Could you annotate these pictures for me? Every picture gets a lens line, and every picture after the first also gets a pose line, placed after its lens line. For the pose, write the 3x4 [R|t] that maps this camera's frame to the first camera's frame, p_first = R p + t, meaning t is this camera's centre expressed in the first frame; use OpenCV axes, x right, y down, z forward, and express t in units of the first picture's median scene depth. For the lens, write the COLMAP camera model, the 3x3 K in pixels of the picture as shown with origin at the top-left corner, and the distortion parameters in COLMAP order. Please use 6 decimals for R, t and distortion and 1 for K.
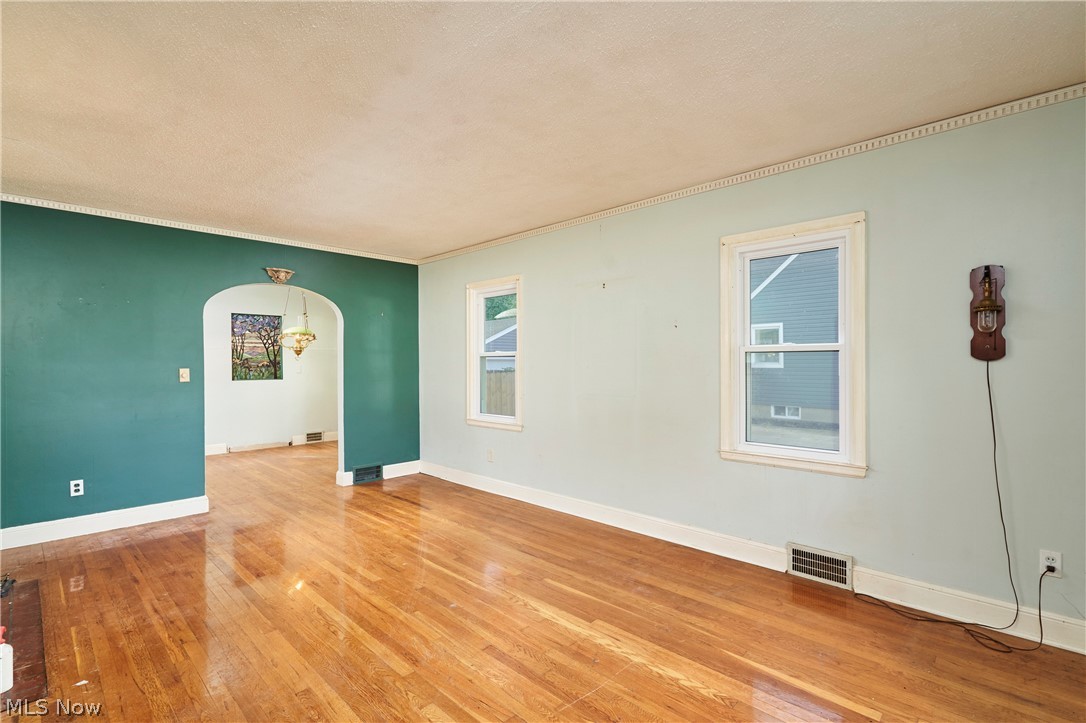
lens RADIAL K [[502.9, 0, 545.6], [0, 502.9, 369.1], [0, 0, 1]] dist [0.000823, 0.000310]
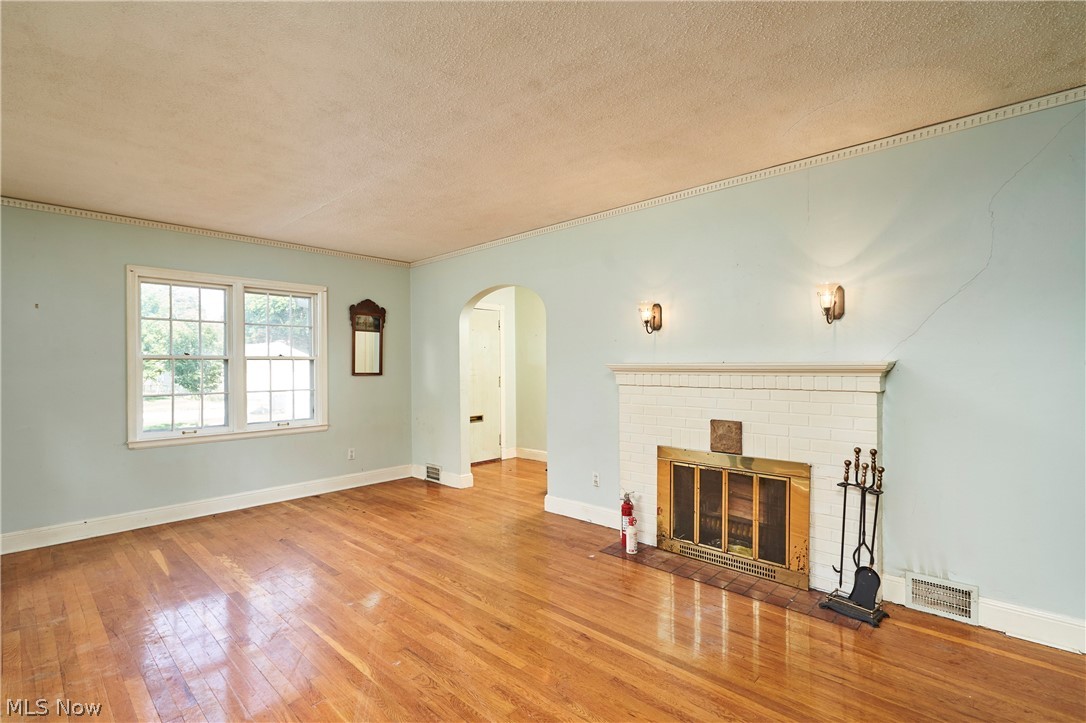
lens RADIAL K [[502.9, 0, 544.3], [0, 502.9, 367.0], [0, 0, 1]] dist [0.000823, 0.000310]
pose [[-0.999830, 0.014363, -0.011583, -0.547592], [0.014217, 0.999819, 0.012624, -0.017011], [0.011762, 0.012457, -0.999853, 1.928960]]
